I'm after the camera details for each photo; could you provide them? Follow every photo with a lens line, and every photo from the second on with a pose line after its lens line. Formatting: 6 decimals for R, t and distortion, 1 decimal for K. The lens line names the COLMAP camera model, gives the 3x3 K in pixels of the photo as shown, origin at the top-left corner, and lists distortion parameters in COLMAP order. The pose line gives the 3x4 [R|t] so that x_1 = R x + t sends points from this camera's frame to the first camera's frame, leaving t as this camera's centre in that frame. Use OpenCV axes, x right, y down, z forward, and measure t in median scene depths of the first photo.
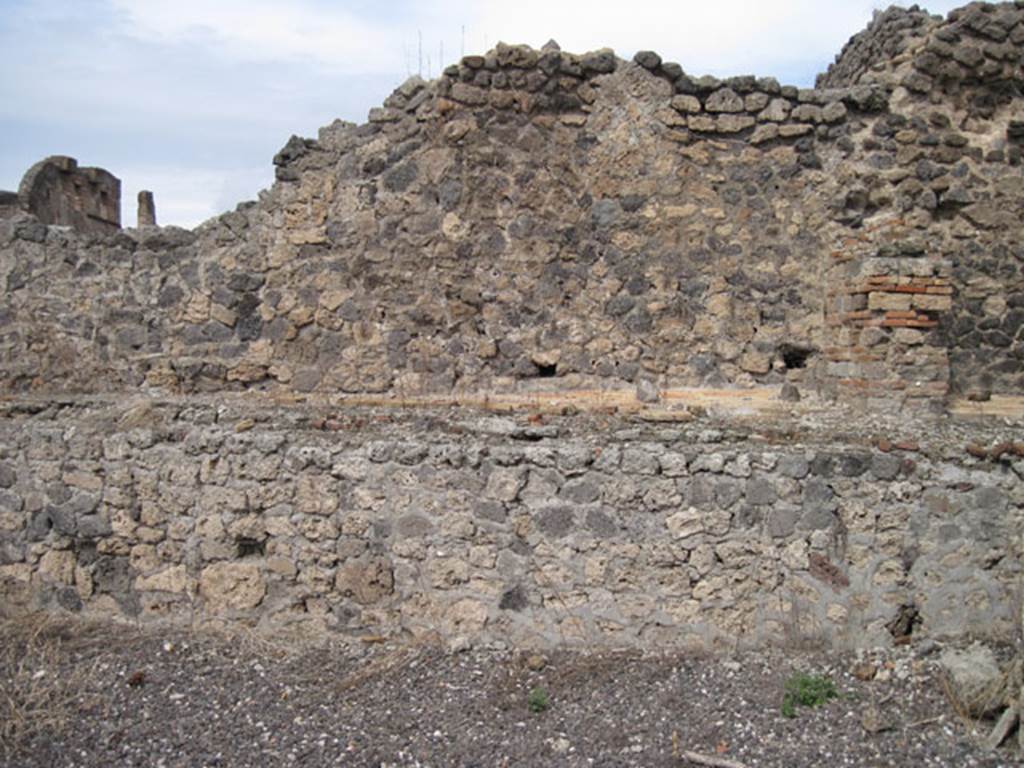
lens RADIAL K [[1042.4, 0, 510.7], [0, 1042.4, 399.0], [0, 0, 1]] dist [-0.125709, 0.055316]
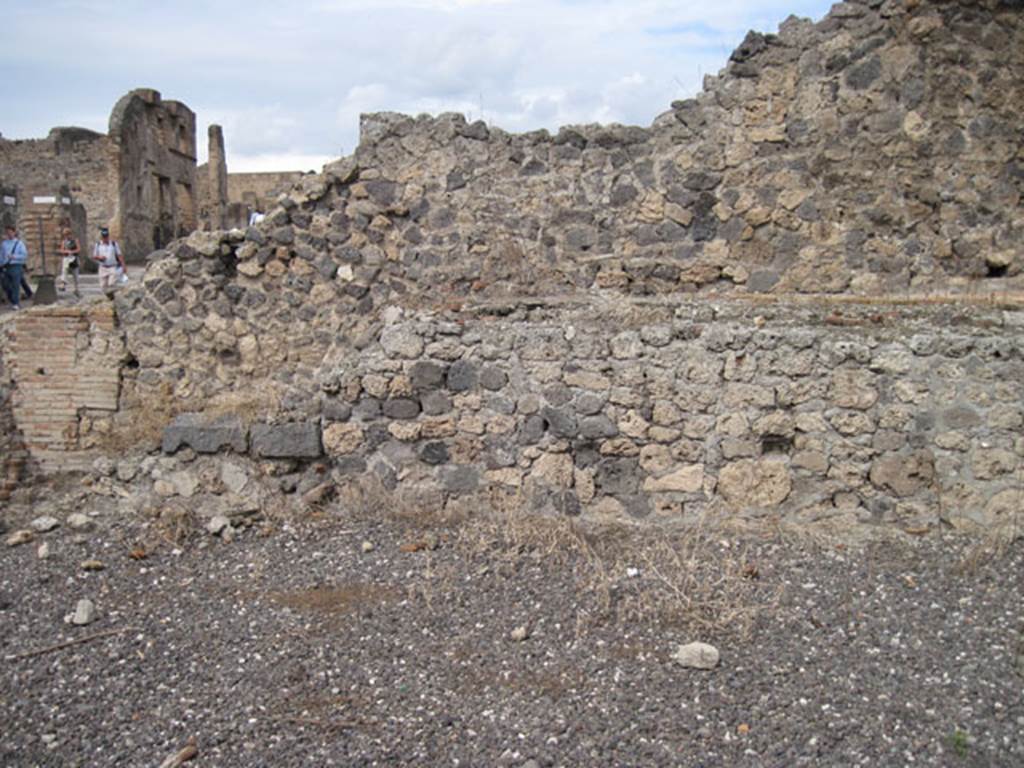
lens RADIAL K [[1045.9, 0, 513.9], [0, 1045.9, 408.4], [0, 0, 1]] dist [-0.128508, 0.055577]
pose [[0.999712, -0.009867, -0.021864, -0.425982], [0.011362, 0.997525, 0.069387, 0.032958], [0.021125, -0.069616, 0.997350, 0.000202]]
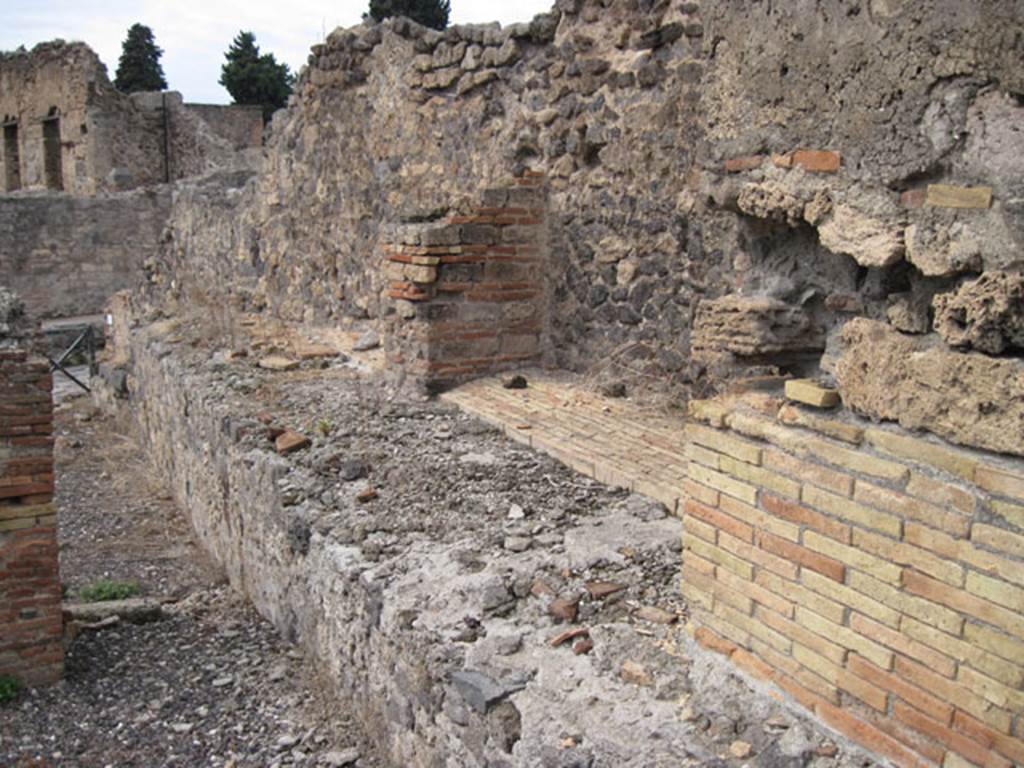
lens RADIAL K [[1045.9, 0, 513.9], [0, 1045.9, 408.4], [0, 0, 1]] dist [-0.128508, 0.055577]
pose [[0.616867, 0.142585, -0.774045, 1.067683], [-0.047517, 0.988407, 0.144203, -0.100318], [0.785632, -0.052173, 0.616490, 0.424677]]
